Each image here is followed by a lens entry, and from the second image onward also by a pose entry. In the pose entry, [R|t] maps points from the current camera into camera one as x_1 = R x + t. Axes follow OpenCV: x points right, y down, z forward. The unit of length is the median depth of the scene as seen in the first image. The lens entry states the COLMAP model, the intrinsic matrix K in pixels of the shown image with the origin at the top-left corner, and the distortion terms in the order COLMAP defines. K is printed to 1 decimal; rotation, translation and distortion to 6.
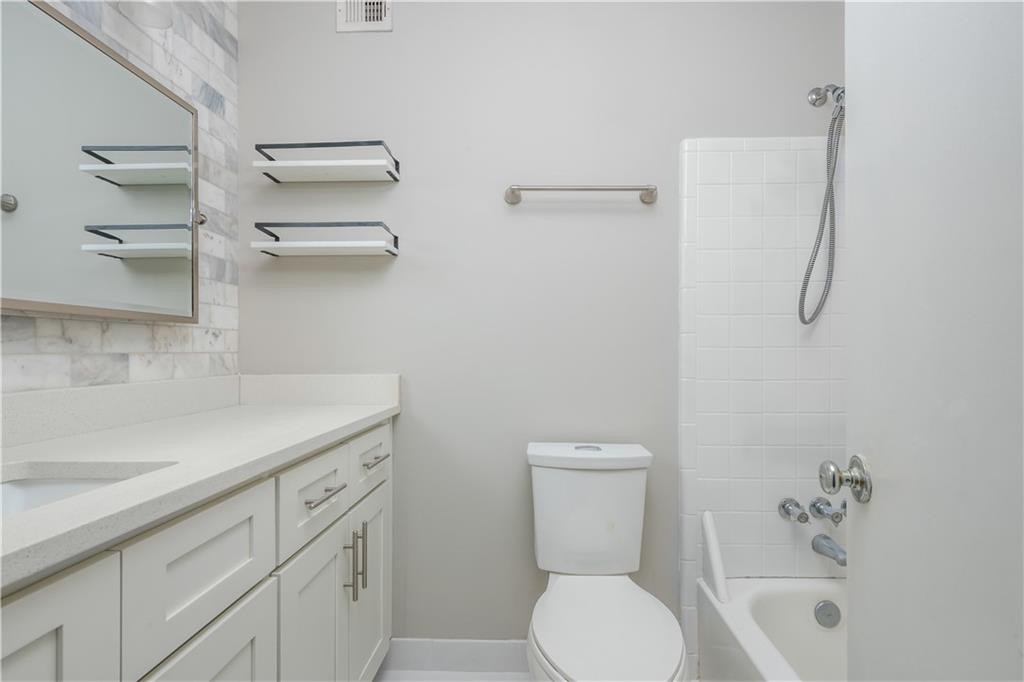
lens RADIAL K [[497.0, 0, 519.3], [0, 497.0, 349.2], [0, 0, 1]] dist [0.011338, -0.007811]
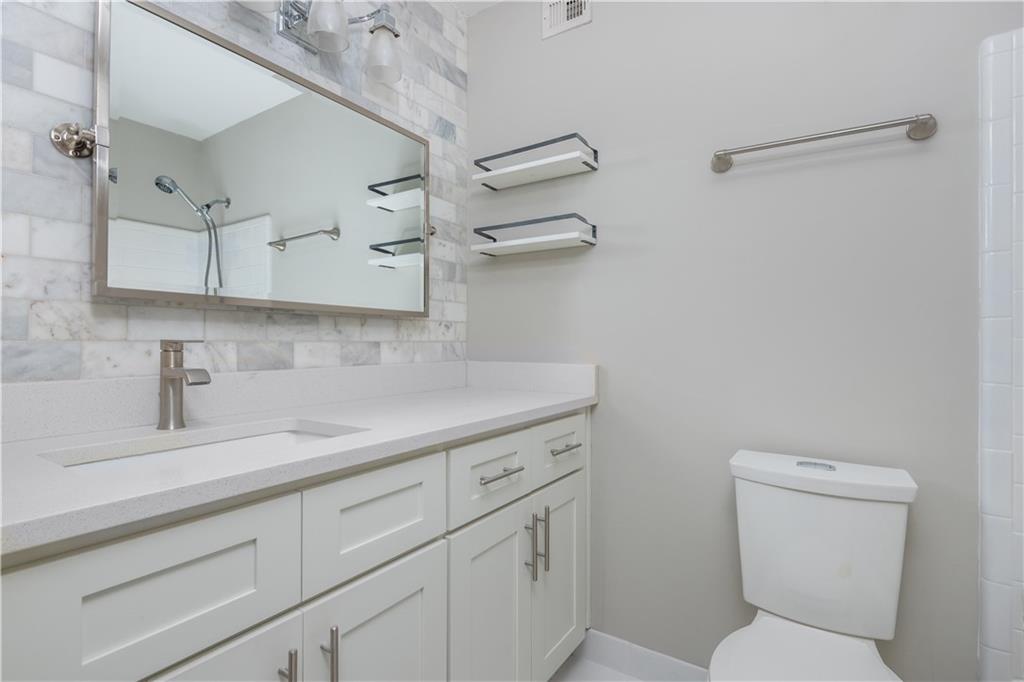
lens RADIAL K [[497.0, 0, 509.9], [0, 497.0, 337.5], [0, 0, 1]] dist [0.011338, -0.007811]
pose [[0.850168, 0.001568, -0.526508, 0.143754], [-0.003604, 0.999989, -0.002841, 0.000139], [0.526498, 0.004313, 0.850165, 0.070827]]
